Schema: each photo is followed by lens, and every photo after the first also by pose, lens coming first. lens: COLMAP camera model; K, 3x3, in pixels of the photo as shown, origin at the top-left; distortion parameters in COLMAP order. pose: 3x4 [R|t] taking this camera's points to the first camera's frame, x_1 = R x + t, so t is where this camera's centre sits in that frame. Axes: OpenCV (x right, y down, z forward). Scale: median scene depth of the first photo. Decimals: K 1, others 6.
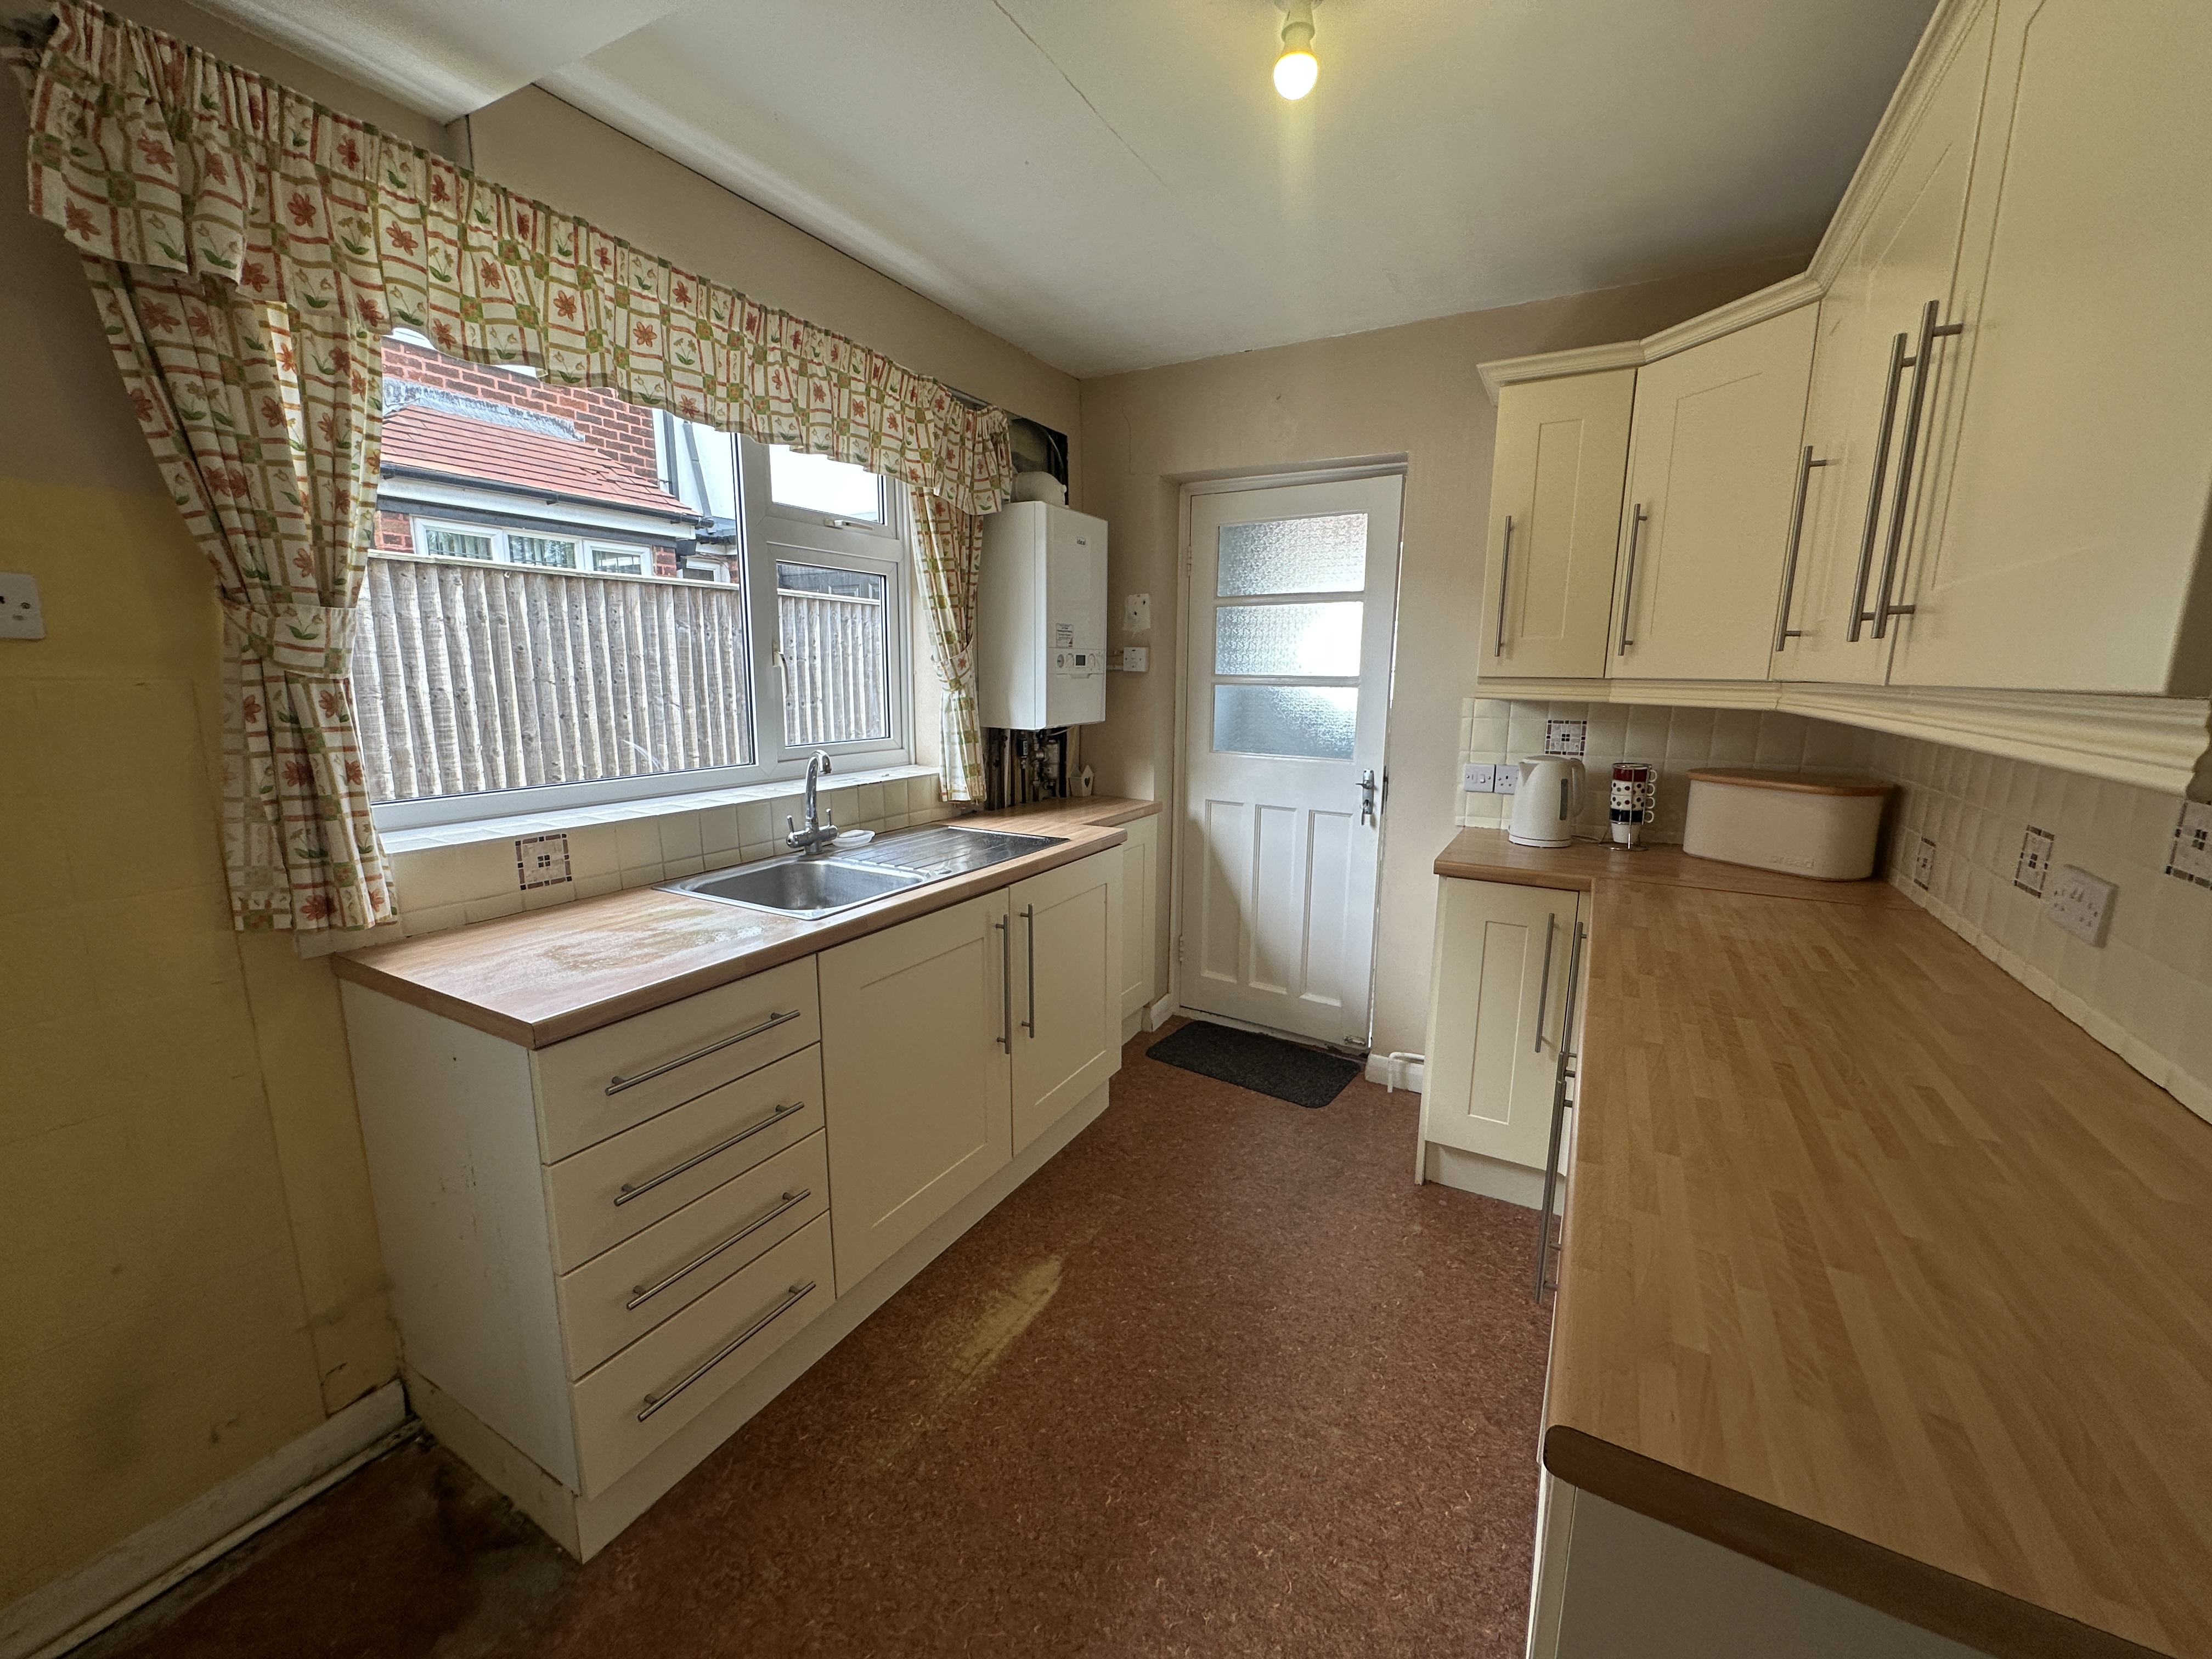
lens RADIAL K [[888.2, 0, 1107.7], [0, 888.2, 827.4], [0, 0, 1]] dist [-0.003055, -0.000368]
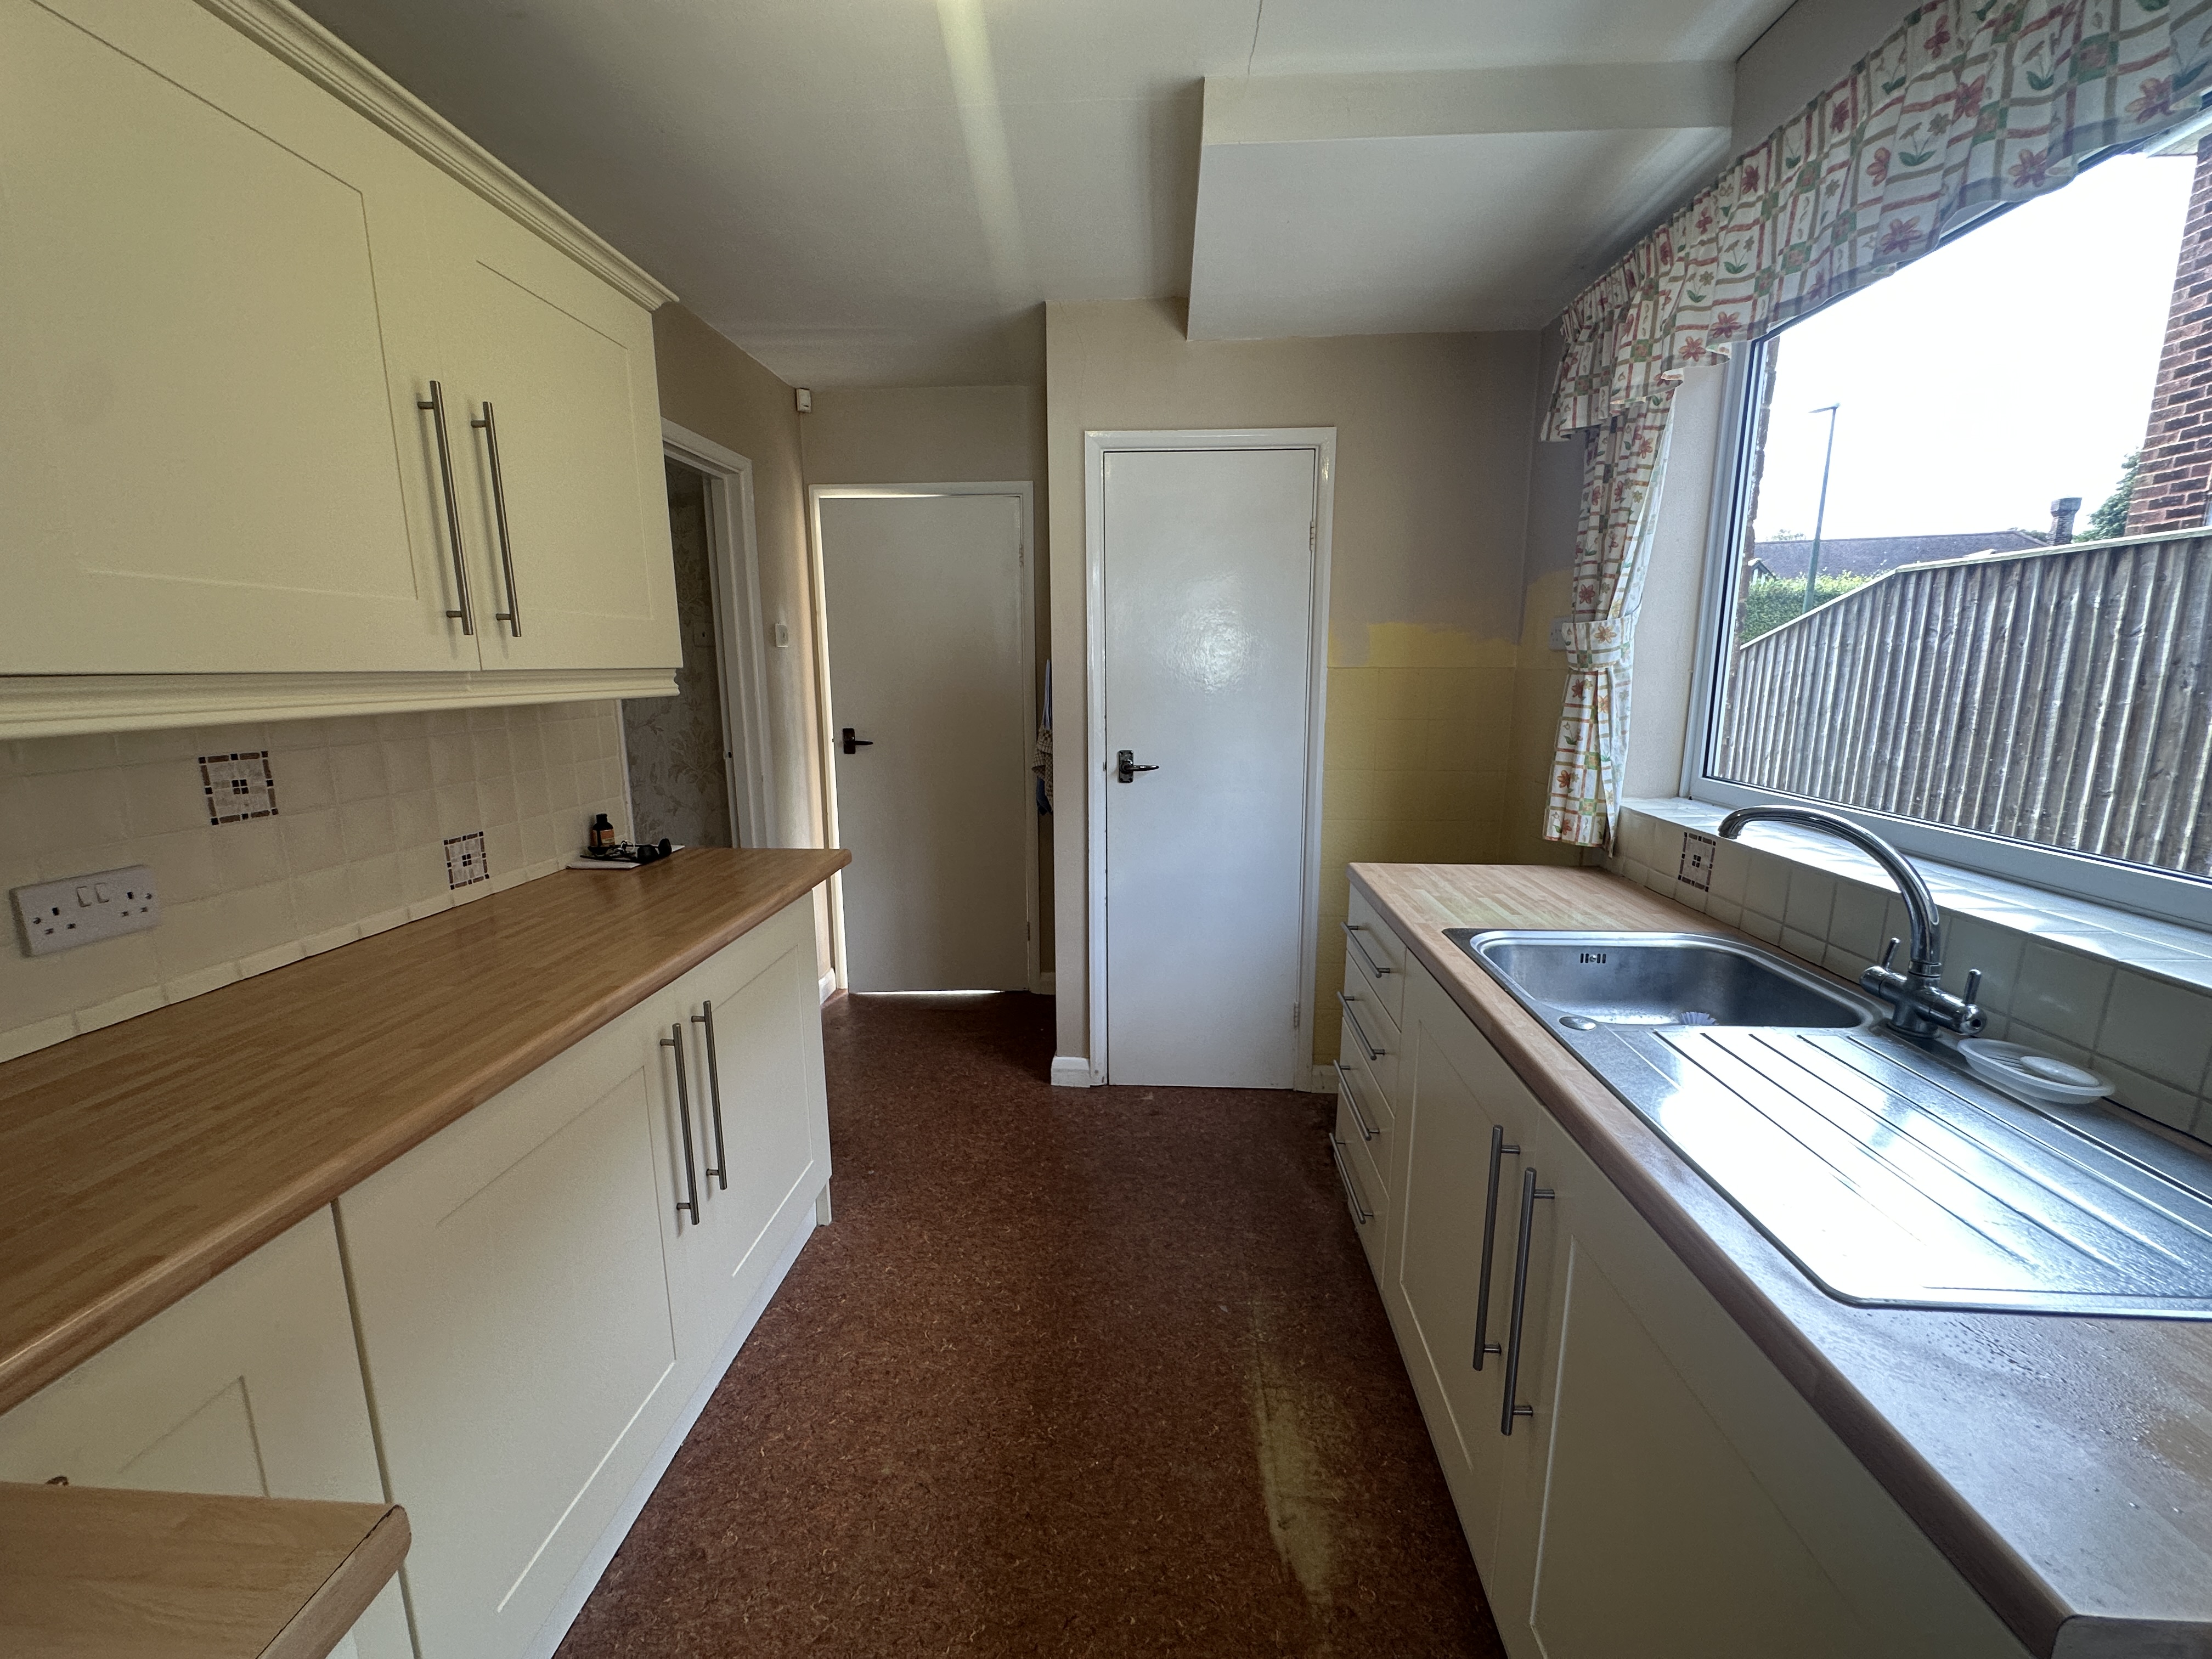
lens RADIAL K [[888.2, 0, 1108.7], [0, 888.2, 831.1], [0, 0, 1]] dist [-0.003055, -0.000368]
pose [[-0.900340, 0.075764, -0.428542, 0.471382], [-0.080716, 0.938571, 0.335513, -0.346131], [0.427637, 0.336666, -0.838917, 1.970126]]
